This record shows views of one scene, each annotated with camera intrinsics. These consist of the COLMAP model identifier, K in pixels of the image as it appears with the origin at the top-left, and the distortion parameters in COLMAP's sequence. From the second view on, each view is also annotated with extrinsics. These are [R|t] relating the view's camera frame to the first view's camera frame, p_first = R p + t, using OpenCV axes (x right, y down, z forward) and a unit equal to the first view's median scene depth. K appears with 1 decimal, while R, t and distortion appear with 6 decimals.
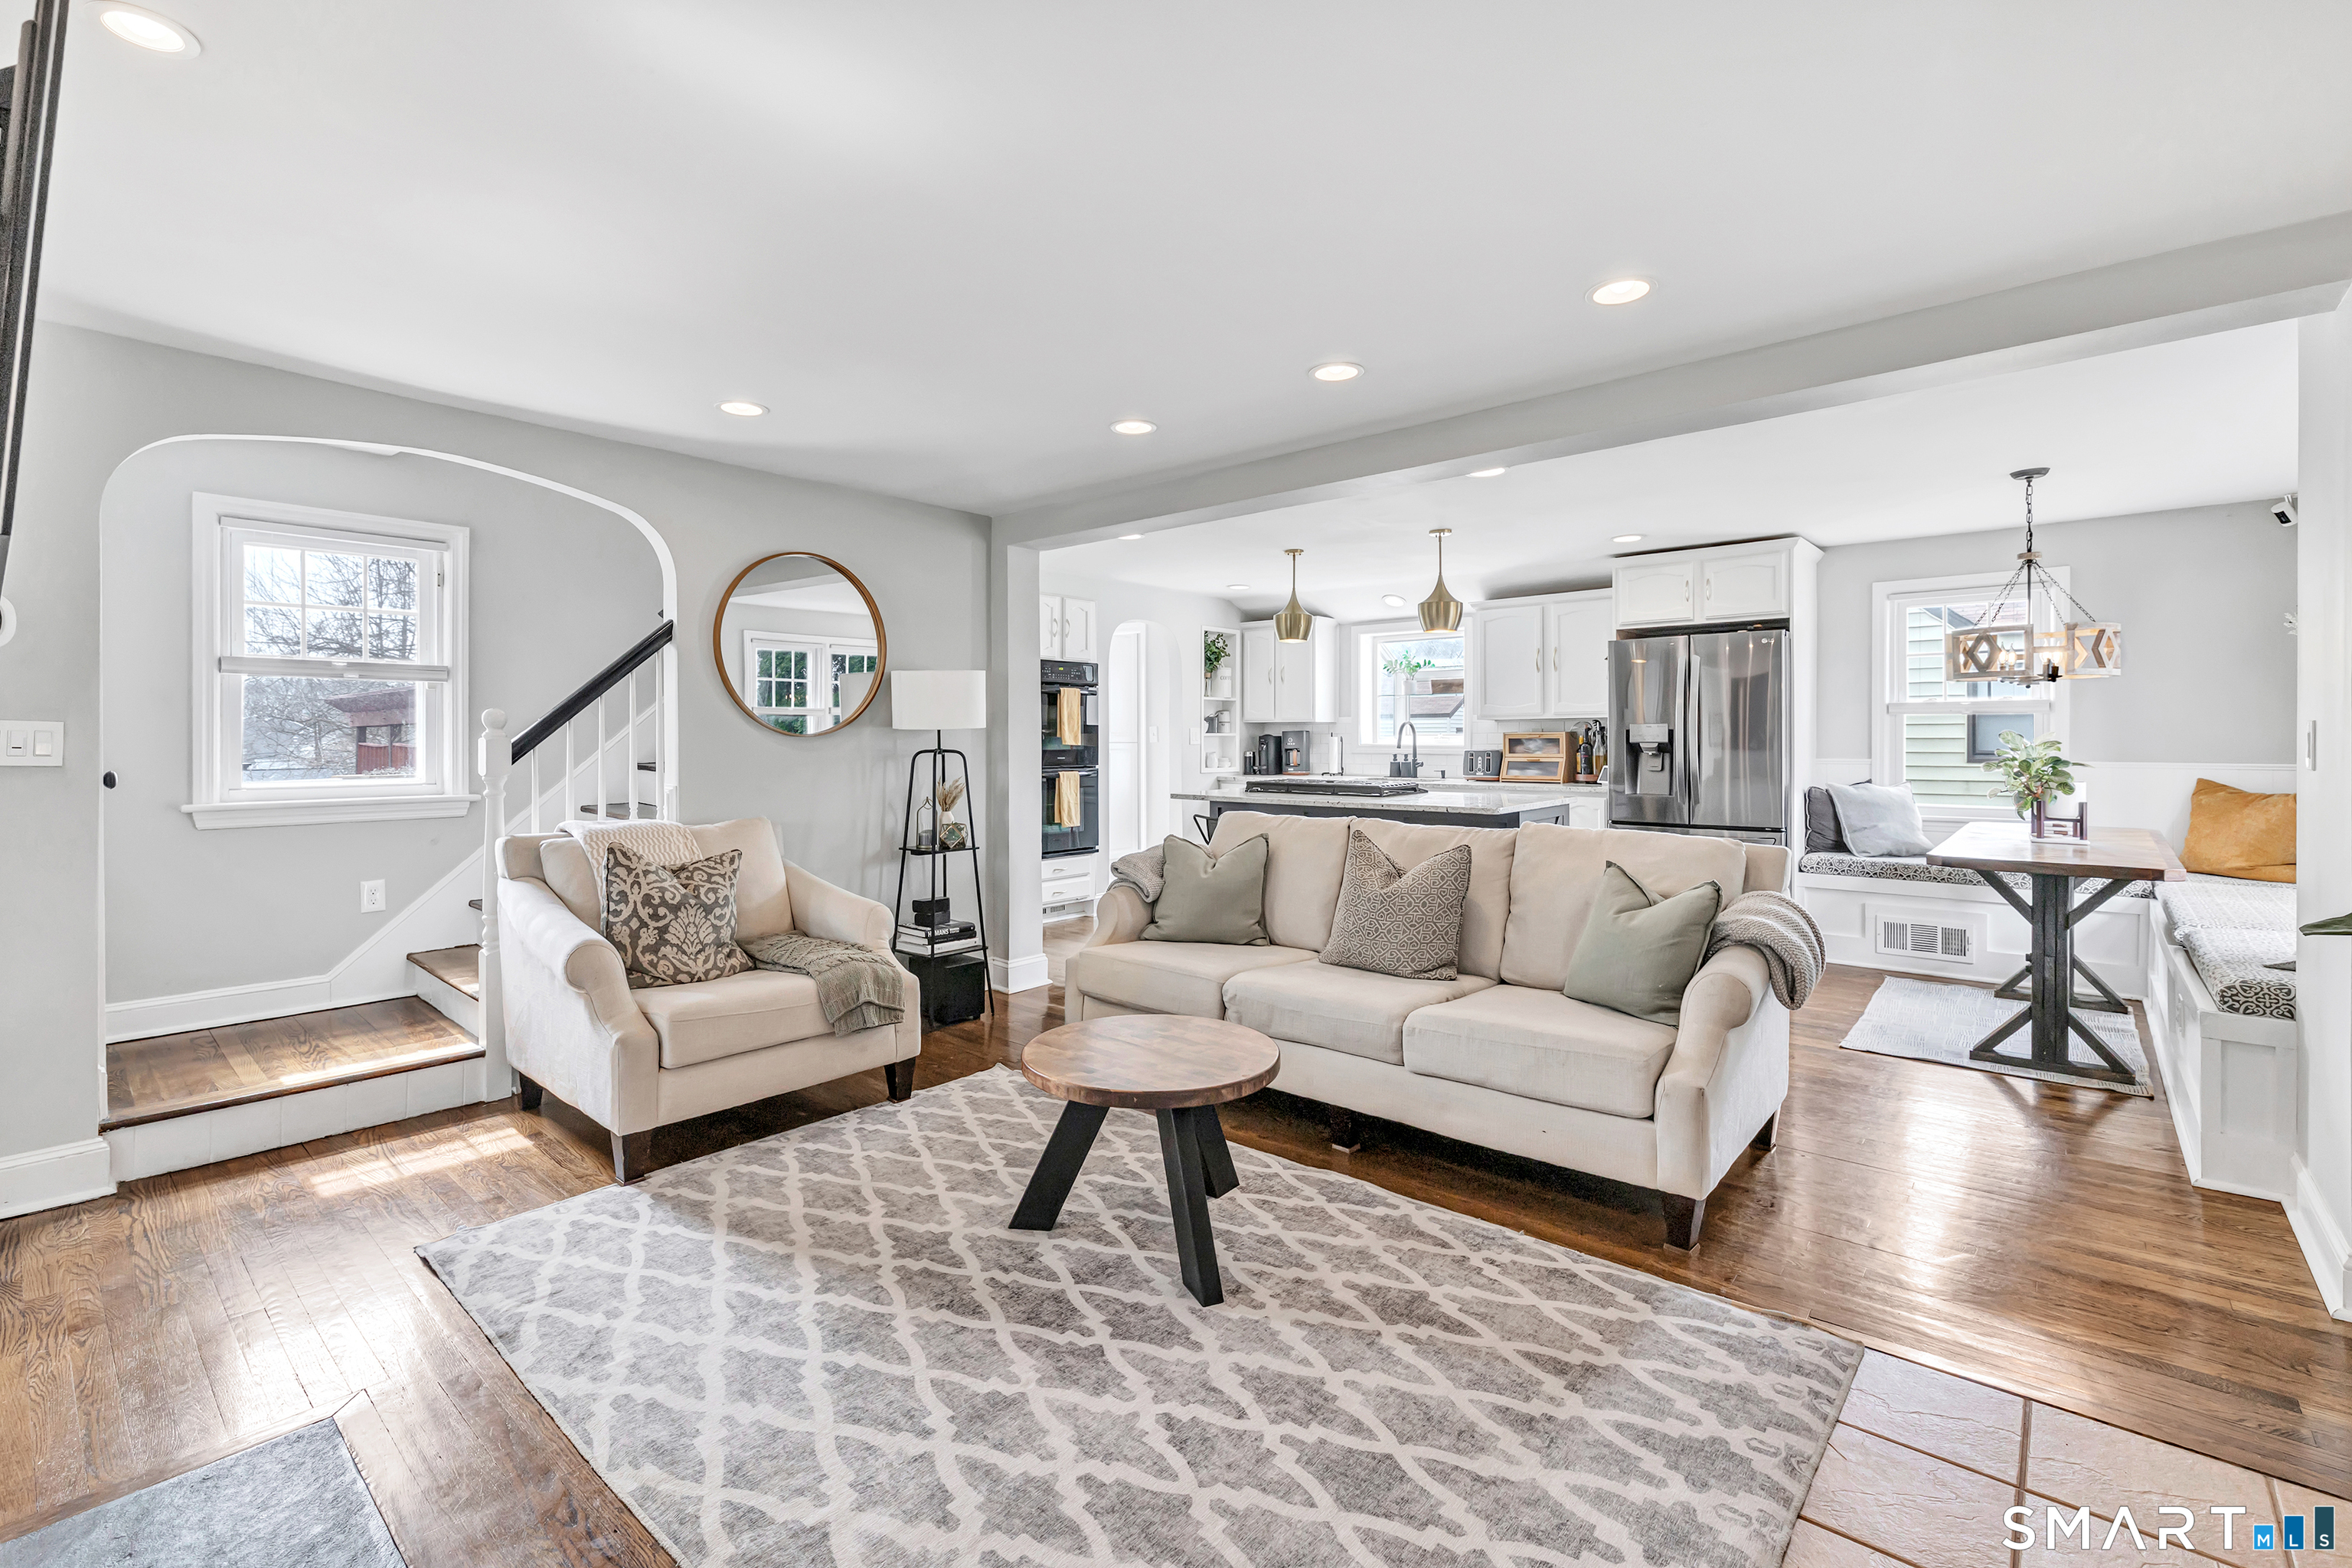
lens RADIAL K [[1037.2, 0, 1153.8], [0, 1037.2, 734.7], [0, 0, 1]] dist [0.000787, 0.000831]
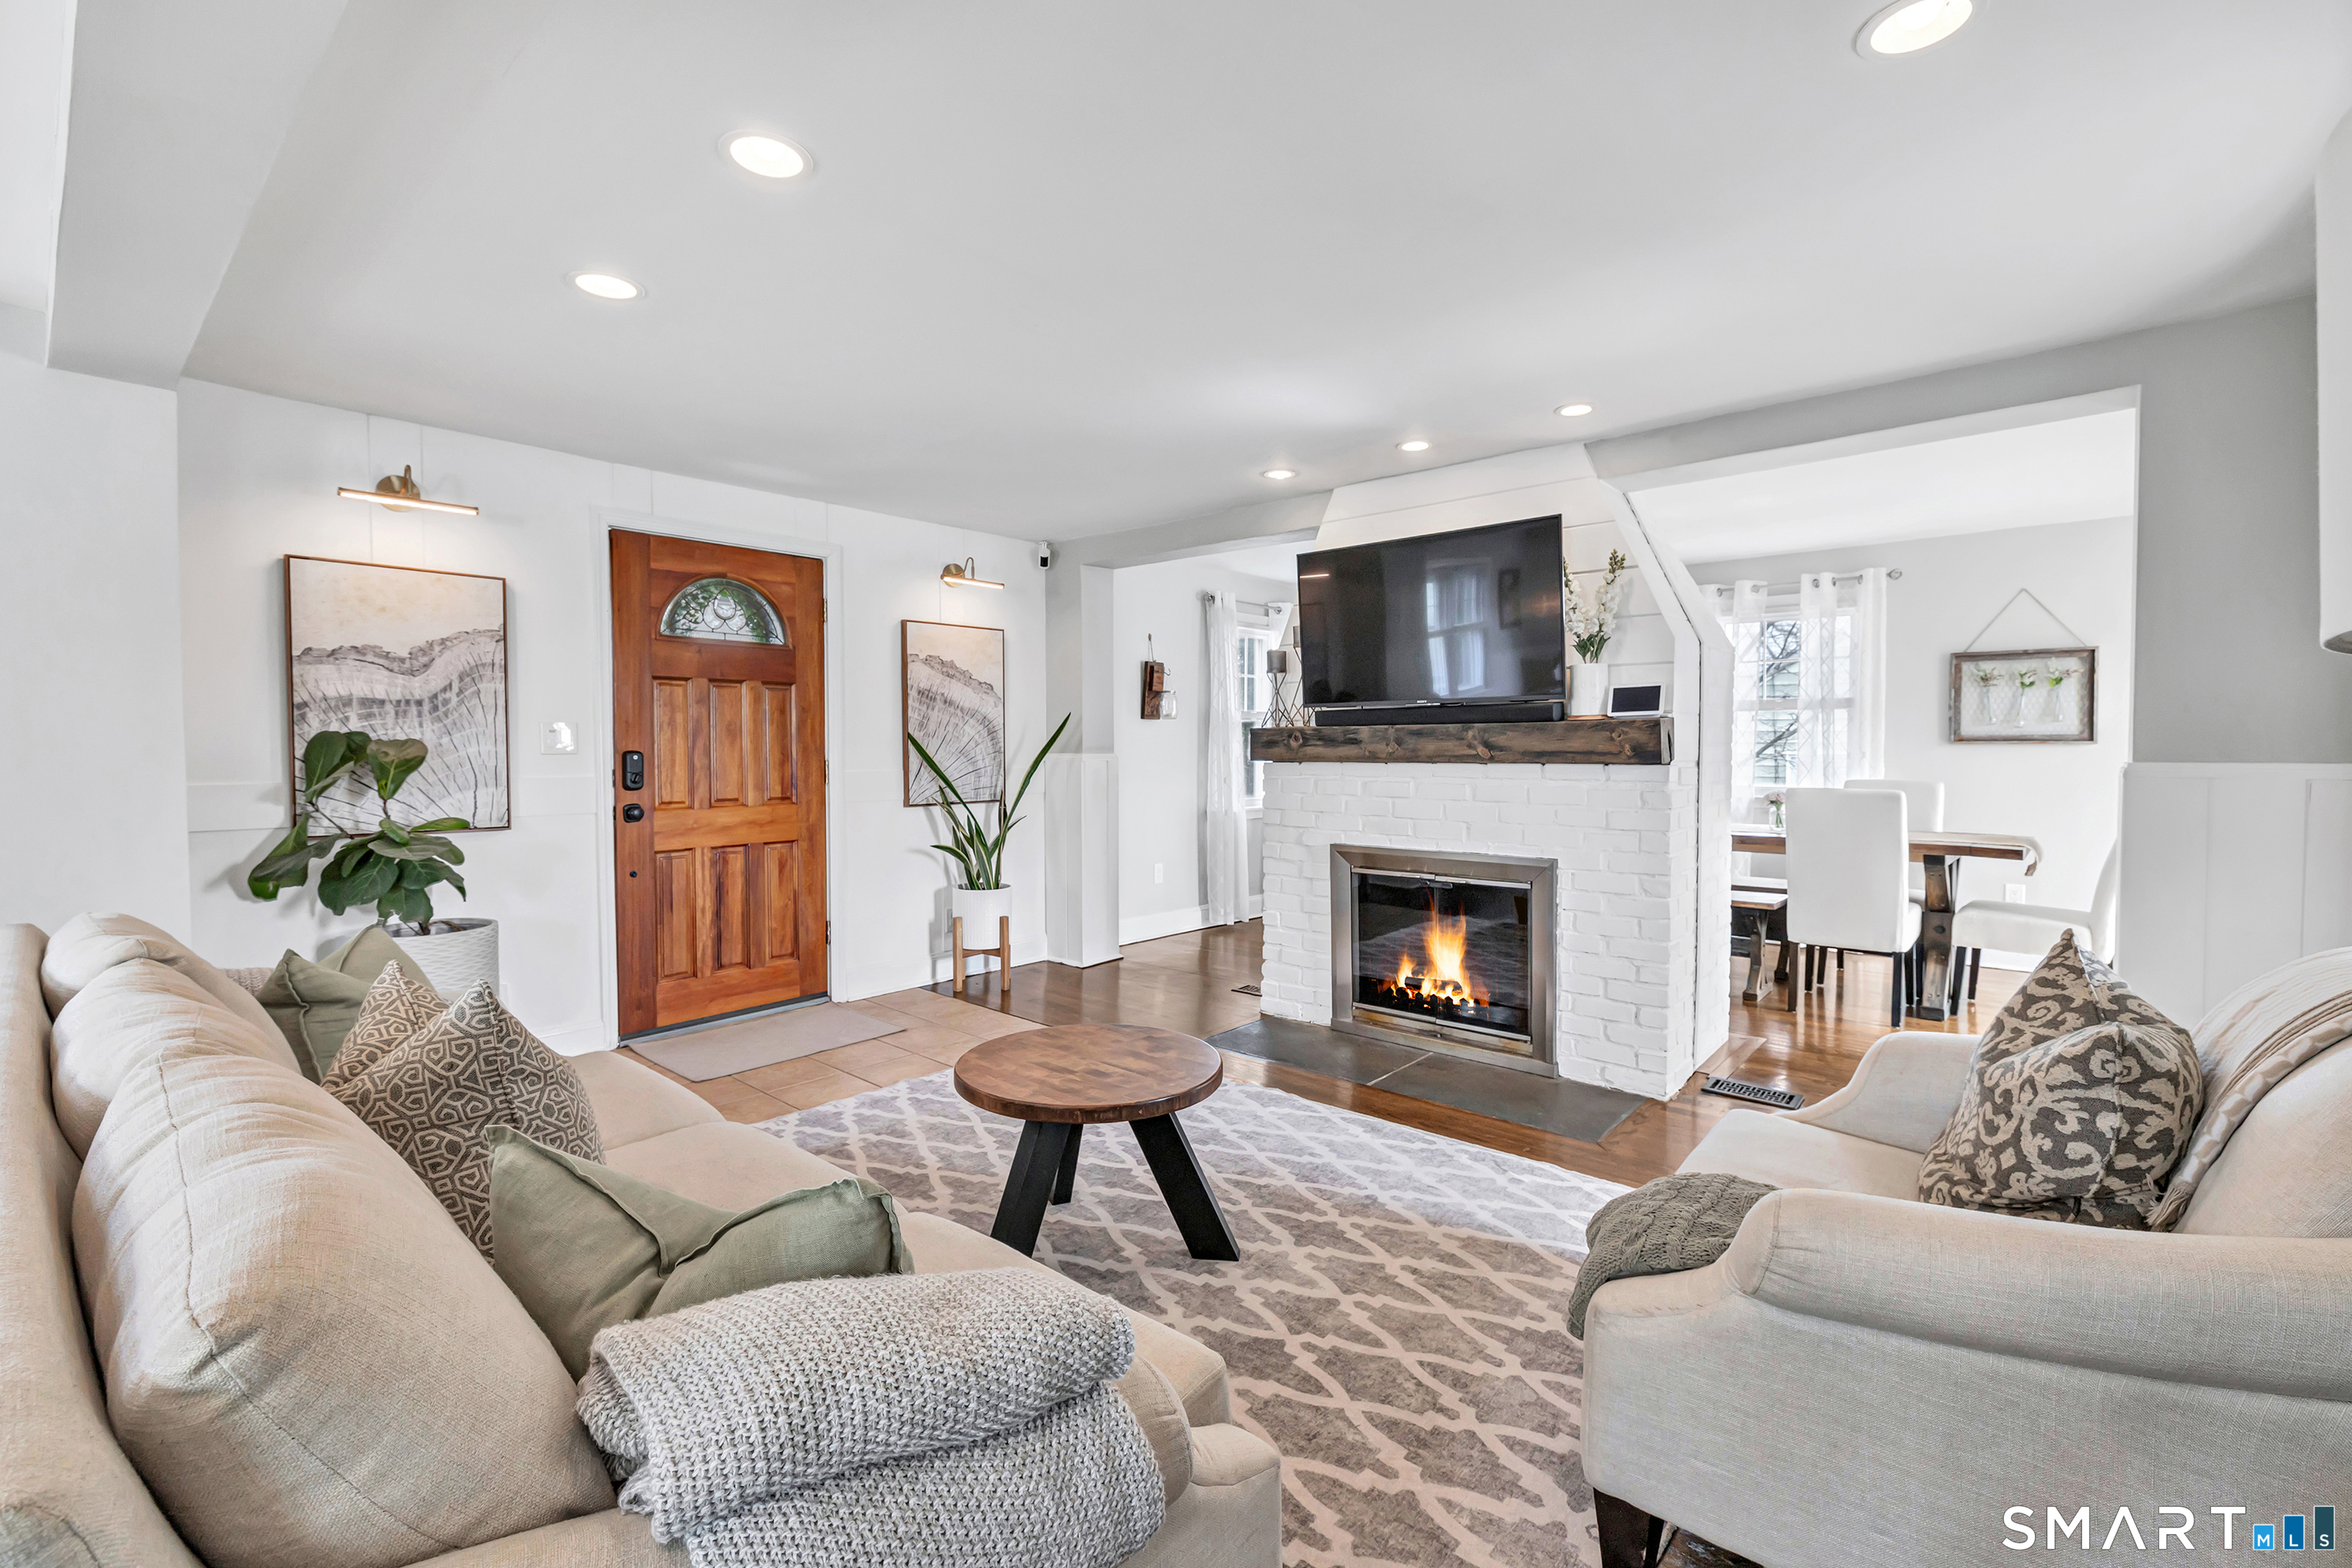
lens RADIAL K [[1013.5, 0, 1175.1], [0, 1013.5, 771.0], [0, 0, 1]] dist [-0.003295, 0.000940]
pose [[-0.999982, 0.004738, -0.003568, -0.060924], [0.004644, 0.999652, 0.025950, 0.006664], [0.003690, 0.025933, -0.999657, 1.472189]]
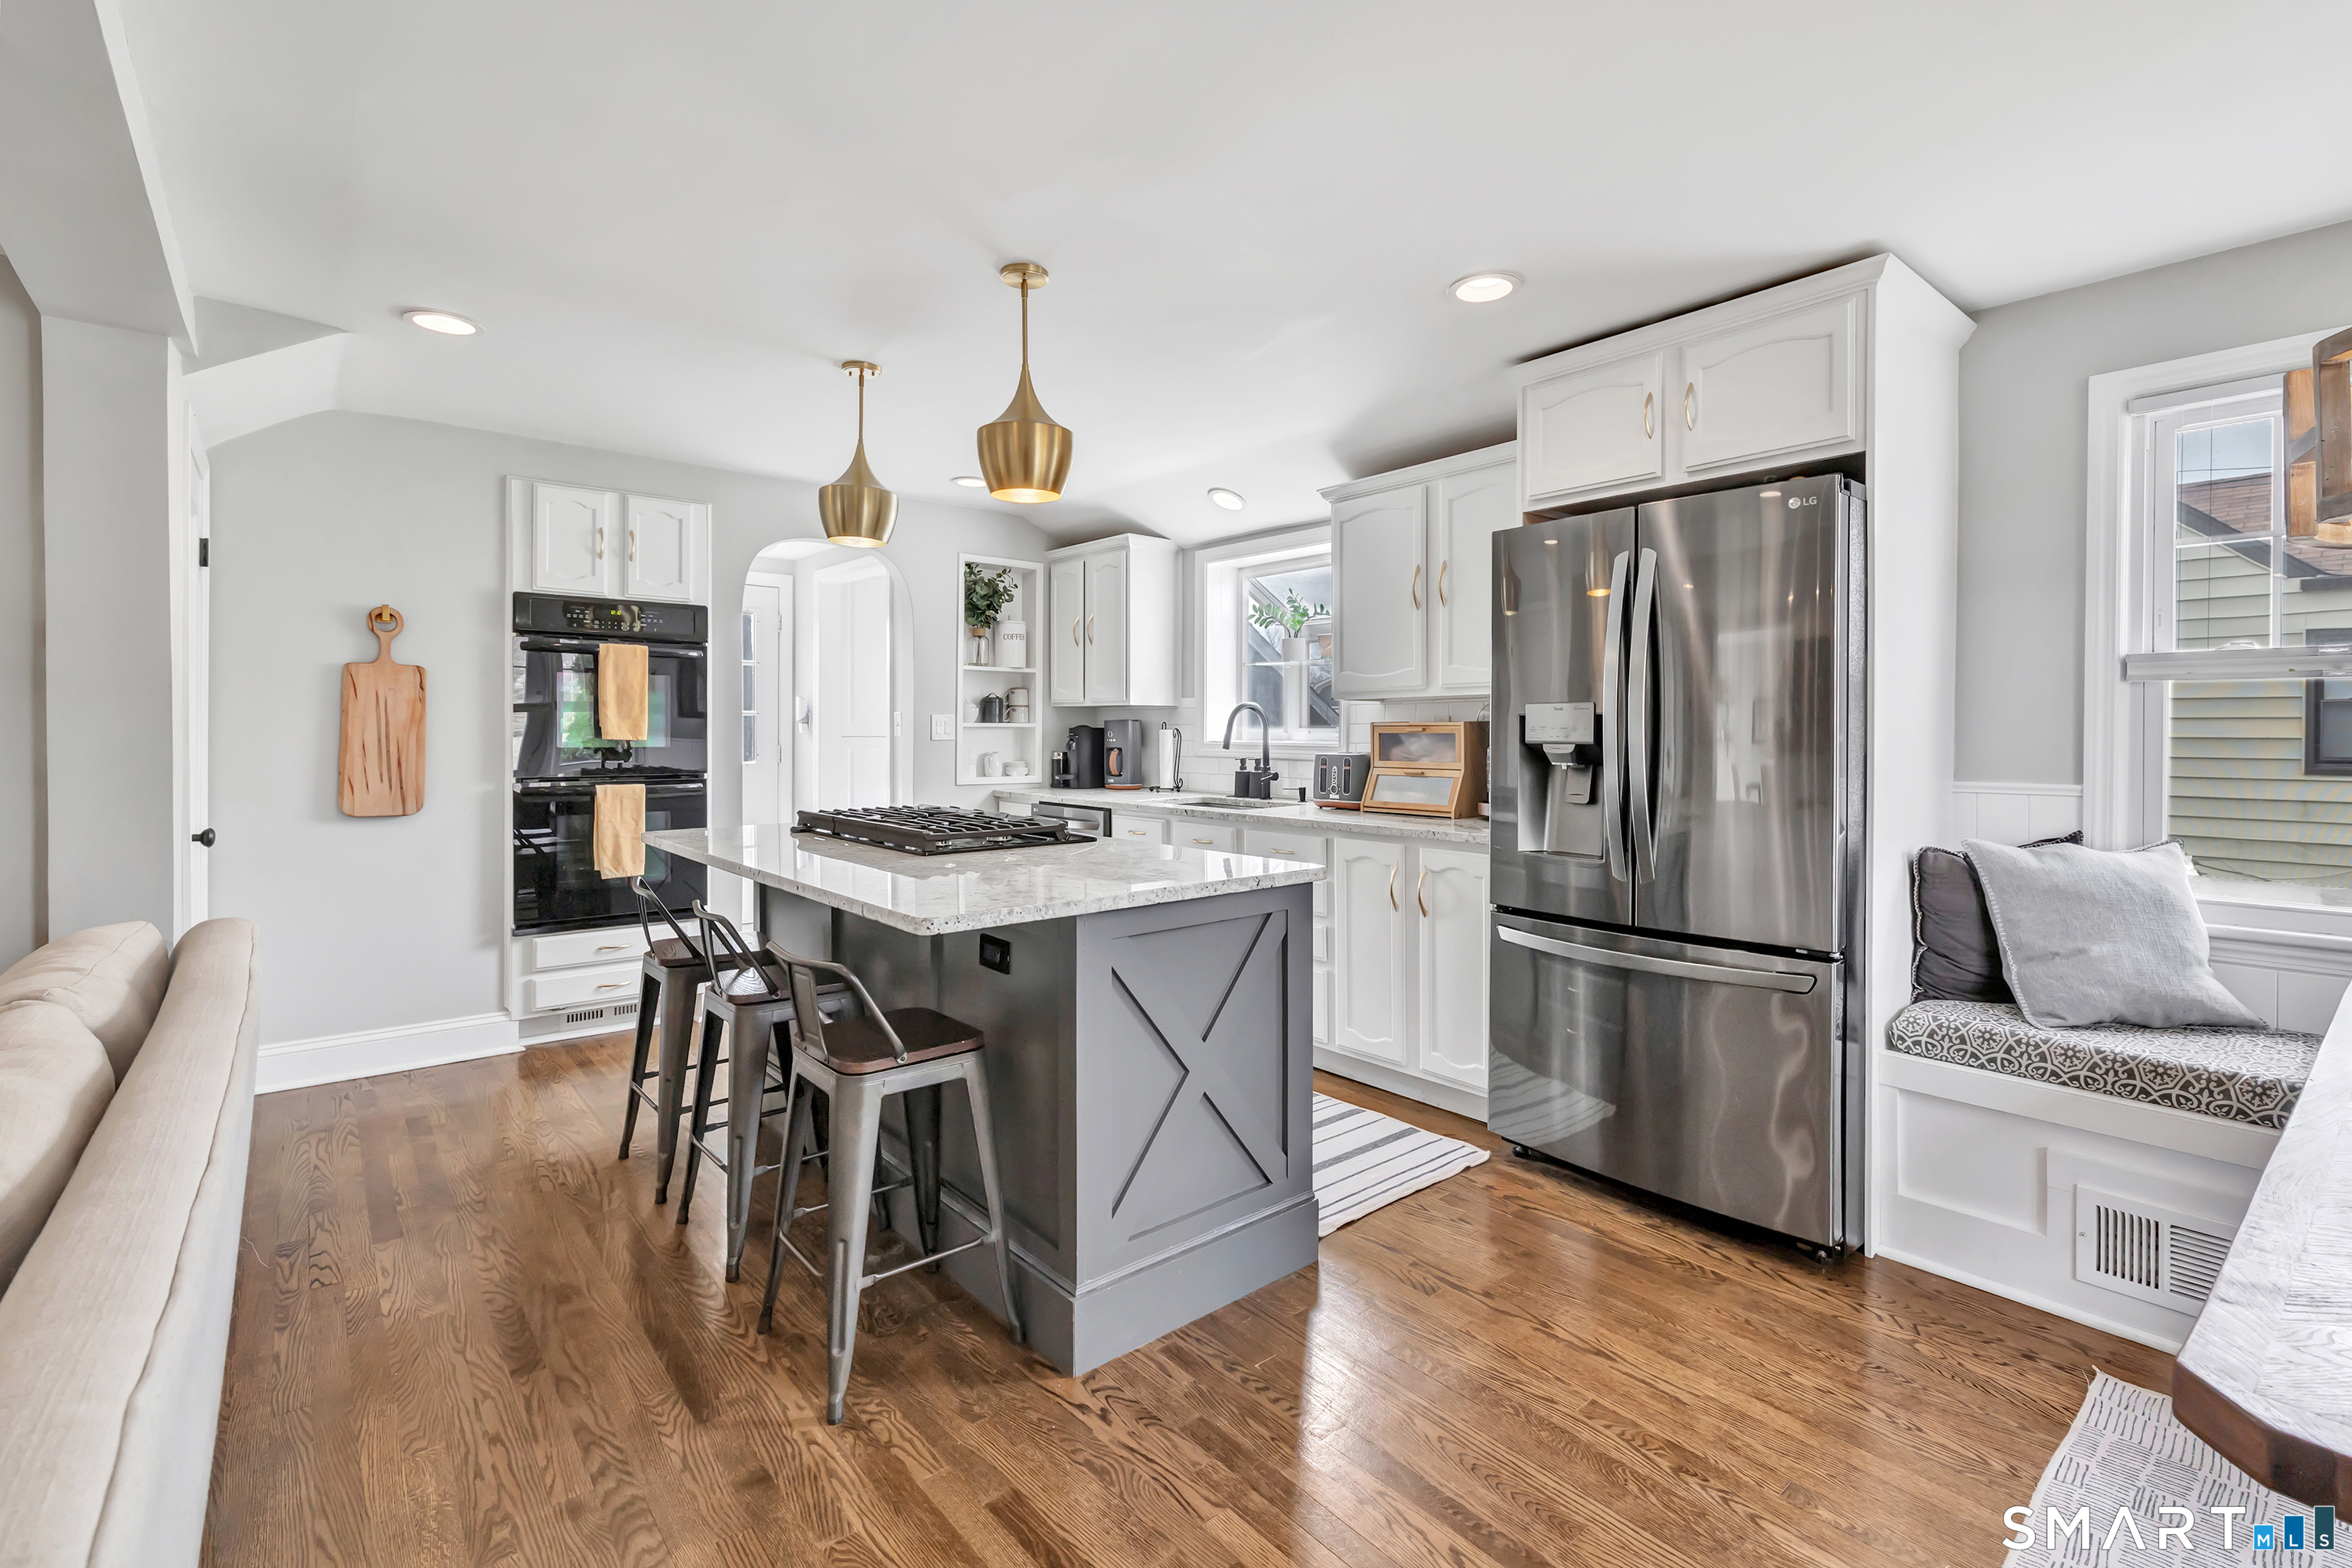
lens RADIAL K [[1063.0, 0, 1208.7], [0, 1063.0, 733.5], [0, 0, 1]] dist [0.001340, 0.000625]
pose [[0.991477, 0.005734, -0.130156, 0.659914], [-0.005151, 0.999975, 0.004818, 0.002902], [0.130180, -0.004106, 0.991482, 0.871919]]
